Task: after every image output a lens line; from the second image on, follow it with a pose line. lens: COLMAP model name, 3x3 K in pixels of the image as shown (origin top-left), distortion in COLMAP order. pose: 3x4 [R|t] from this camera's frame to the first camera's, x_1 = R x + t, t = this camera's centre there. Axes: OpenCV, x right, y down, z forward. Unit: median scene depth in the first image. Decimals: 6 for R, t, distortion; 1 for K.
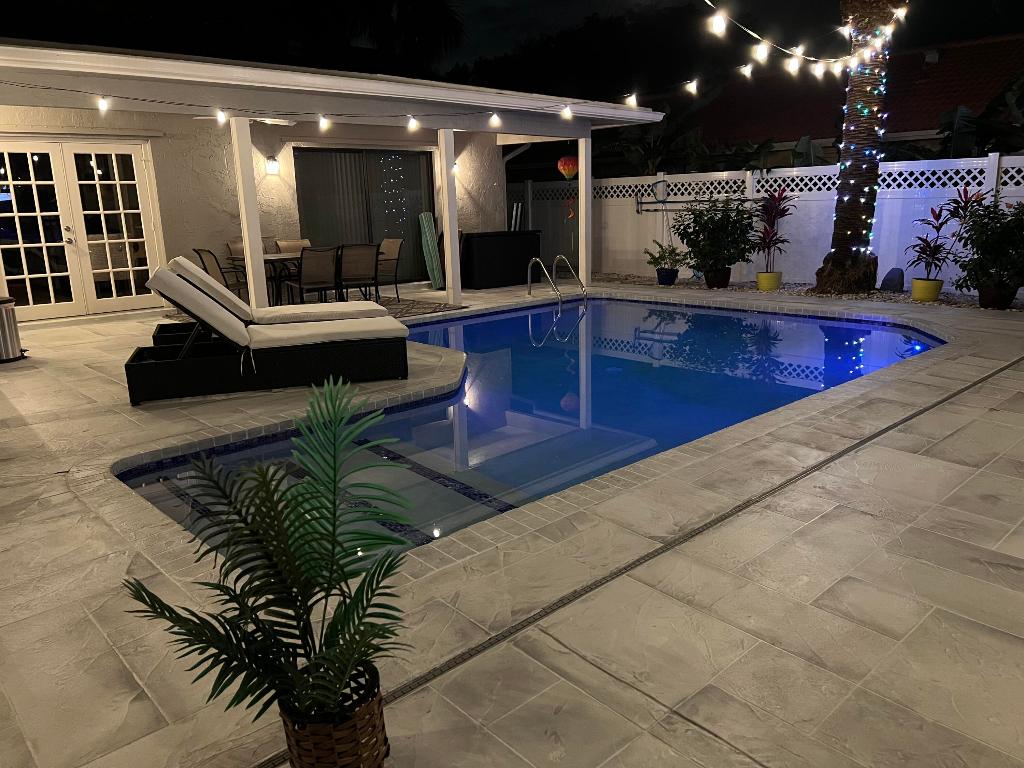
lens RADIAL K [[775.2, 0, 512.0], [0, 775.2, 384.0], [0, 0, 1]] dist [0.011132, -0.003864]
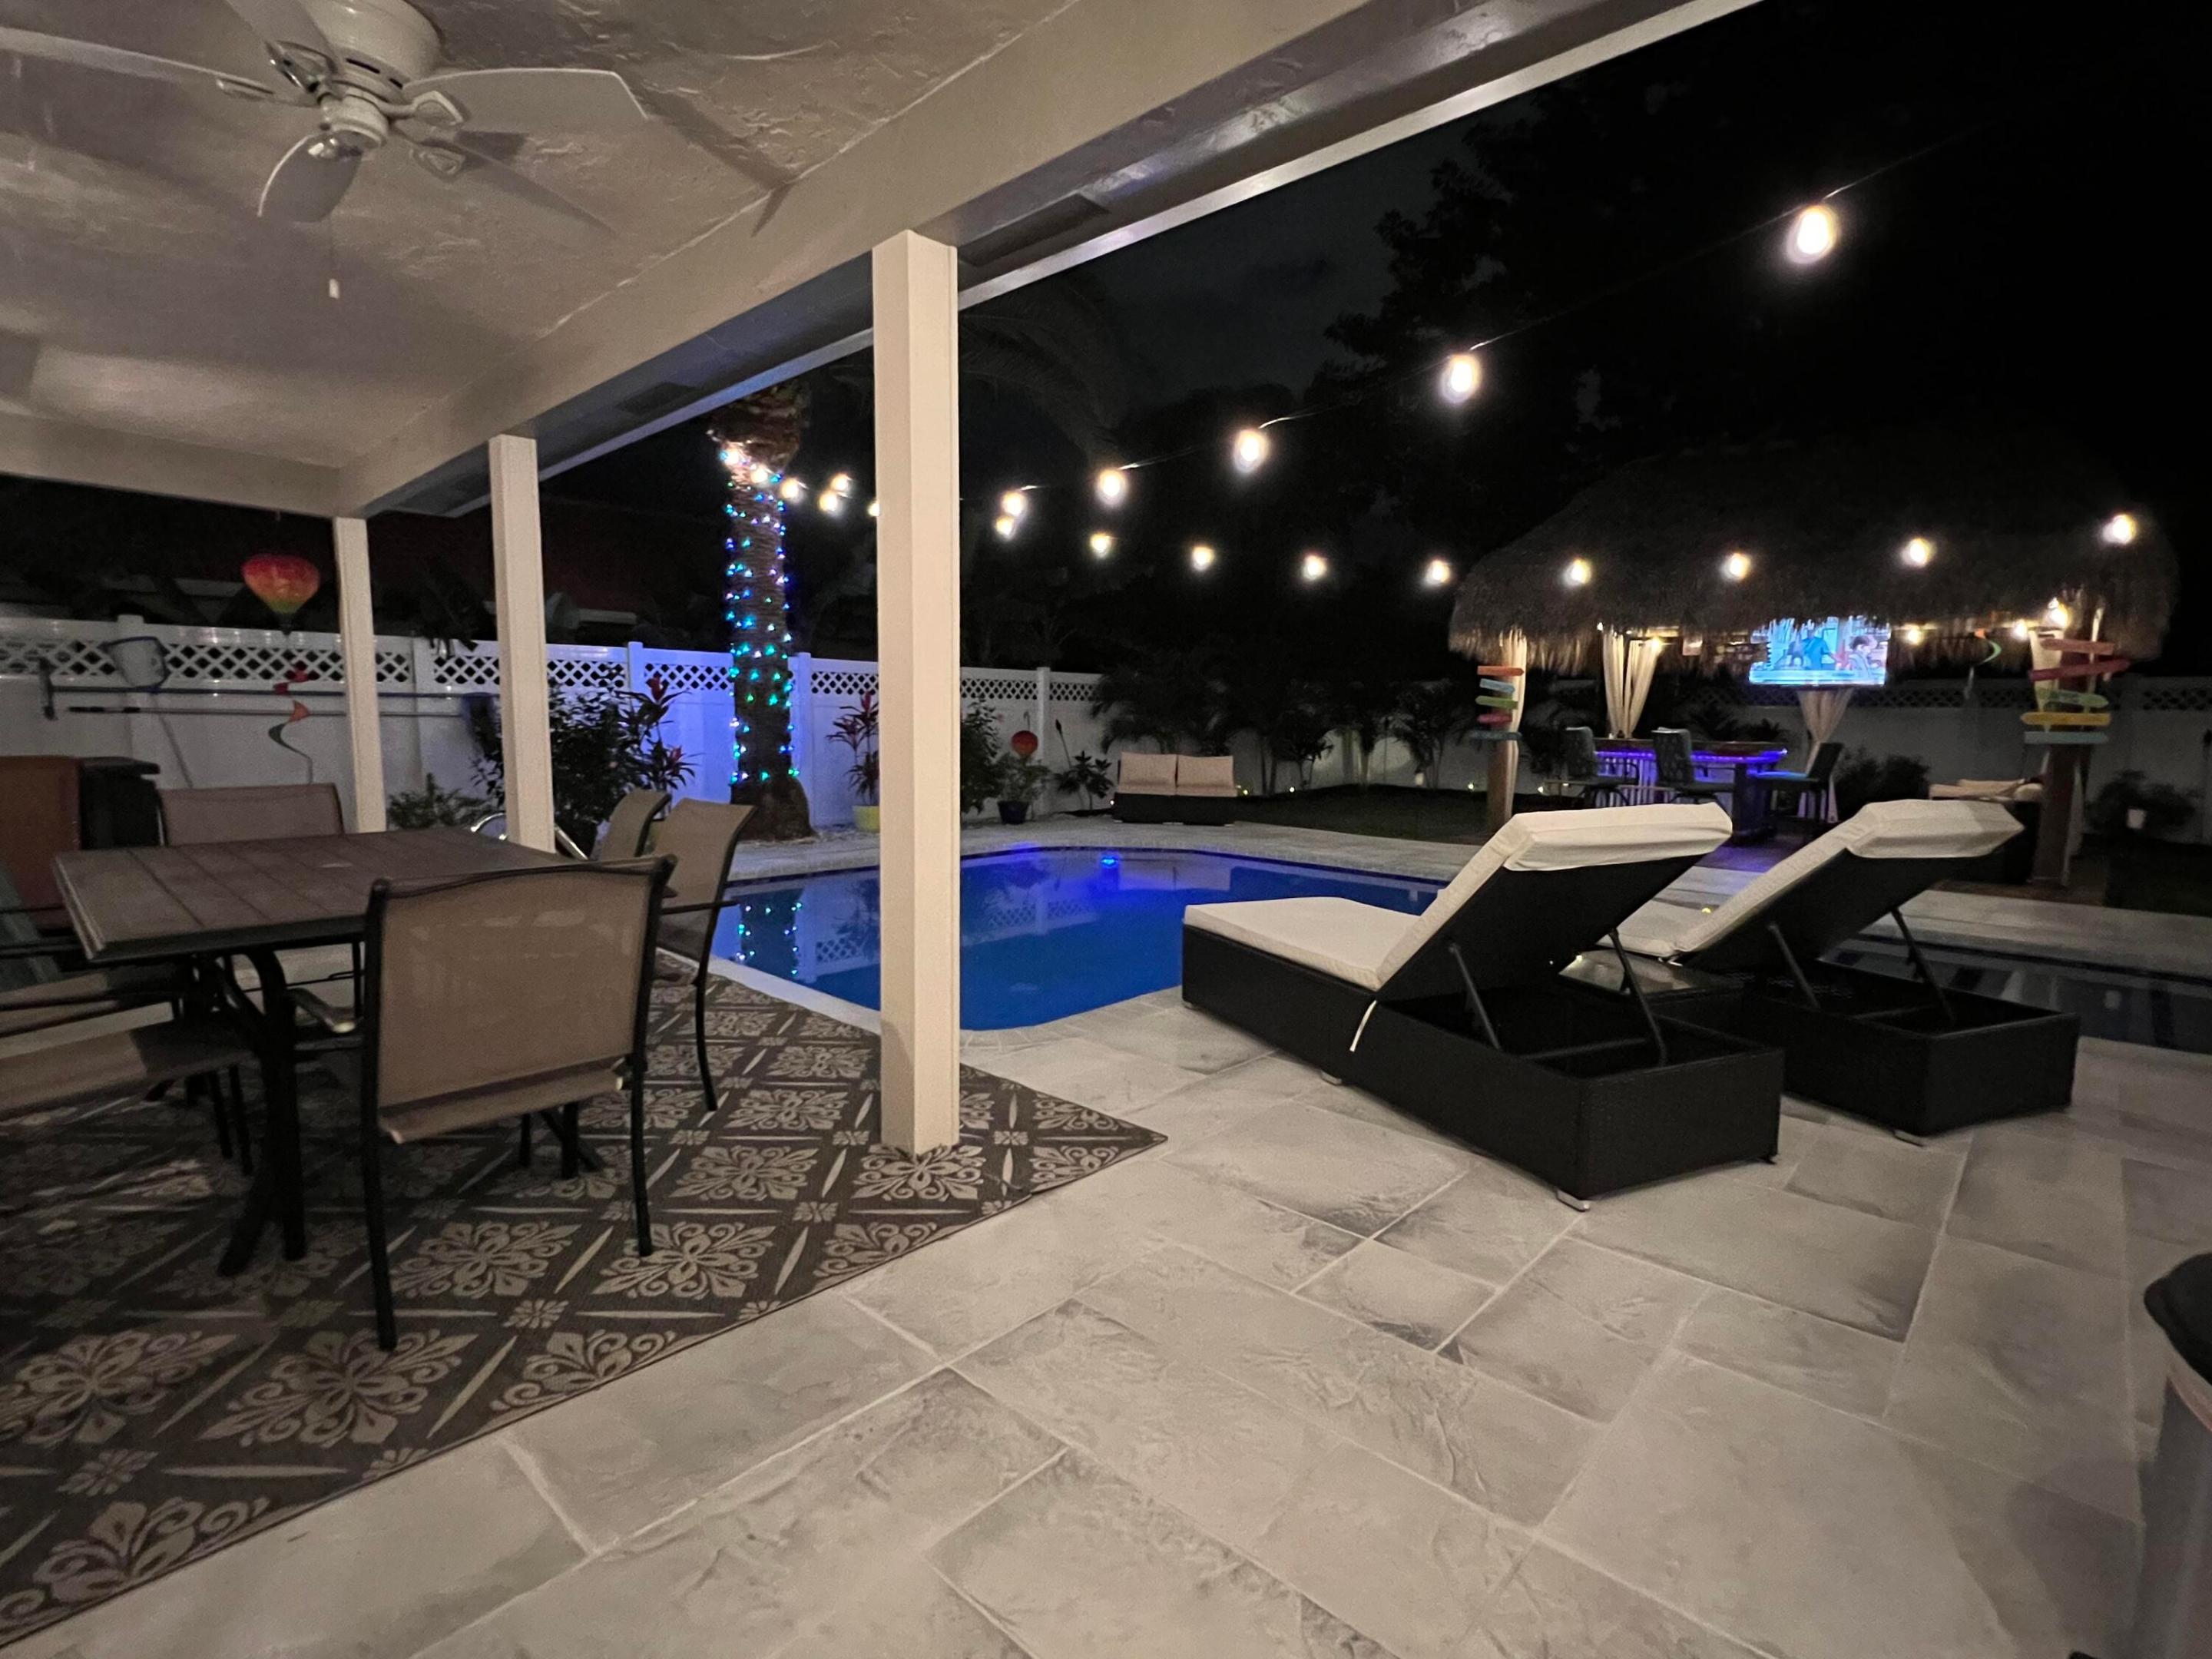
lens RADIAL K [[1077.0, 0, 1106.0], [0, 1077.0, 829.5], [0, 0, 1]] dist [0.001146, 0.000080]
pose [[-0.062181, -0.075382, 0.995214, -0.534806], [0.222805, 0.970932, 0.087464, -0.144205], [-0.972878, 0.227177, -0.043578, 0.777924]]
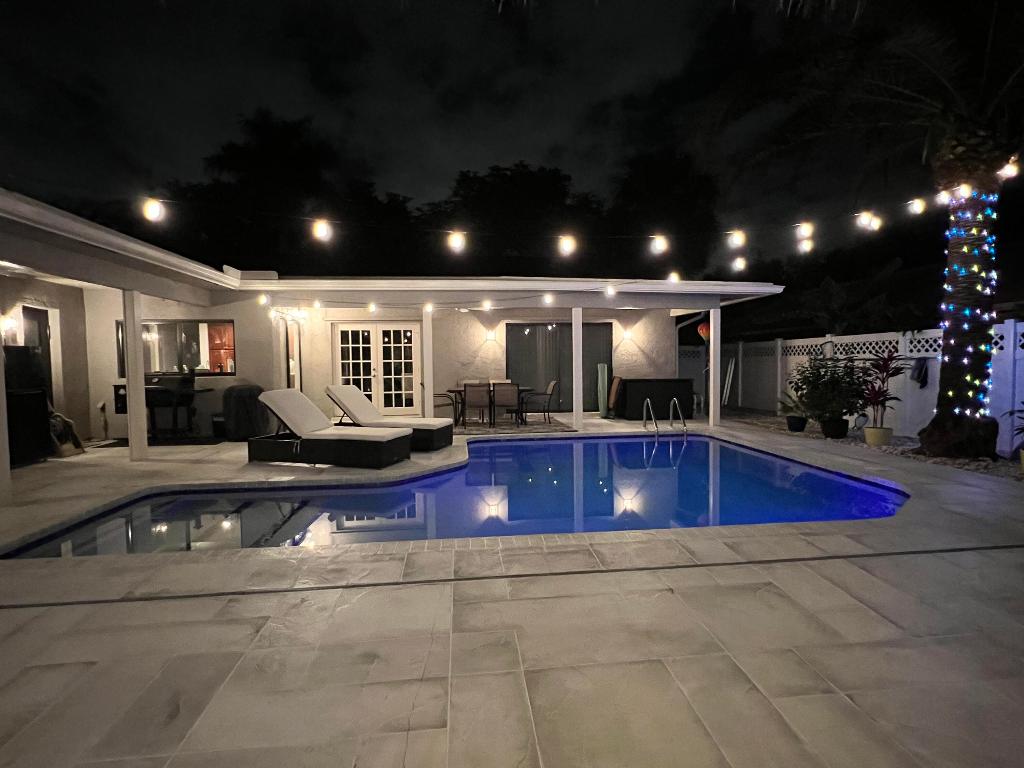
lens RADIAL K [[517.3, 0, 514.5], [0, 517.3, 398.4], [0, 0, 1]] dist [0.001296, -0.000185]
pose [[0.802998, 0.058506, -0.593103, 0.380376], [-0.145280, 0.984365, -0.099593, -0.046579], [0.578003, 0.166139, 0.798943, 0.177100]]
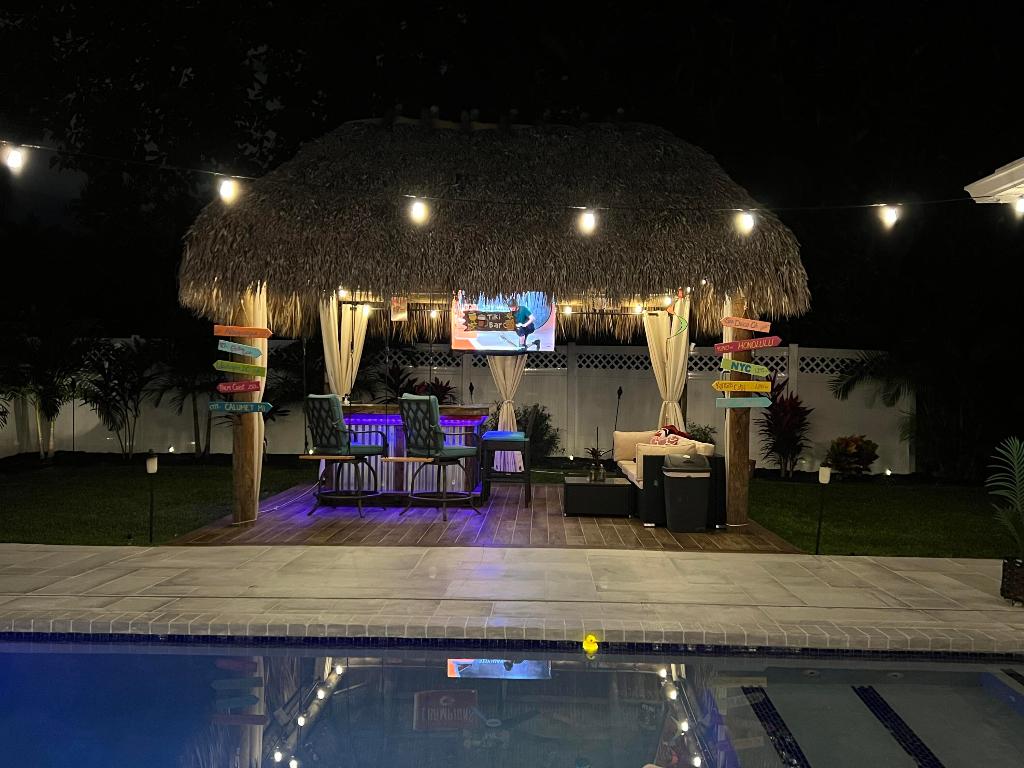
lens RADIAL K [[917.2, 0, 512.0], [0, 917.2, 384.0], [0, 0, 1]] dist [0.053724, -0.003895]
pose [[-0.708892, 0.015387, 0.705149, -0.201515], [0.177766, 0.971385, 0.157514, -0.155727], [-0.682548, 0.237012, -0.691342, 0.711185]]
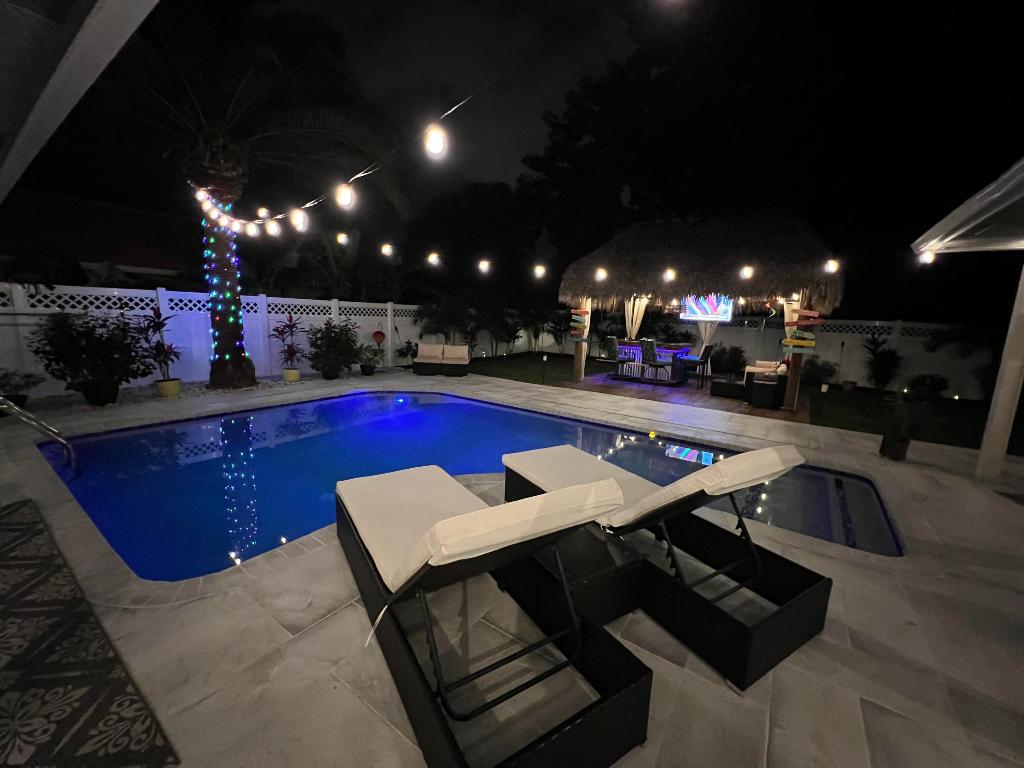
lens RADIAL K [[408.6, 0, 512.0], [0, 408.6, 384.0], [0, 0, 1]] dist [-0.000072, 0.000648]
pose [[-0.200252, -0.138858, 0.969854, -0.393057], [0.199406, 0.963409, 0.179108, -0.156348], [-0.959237, 0.229262, -0.165235, 0.660678]]
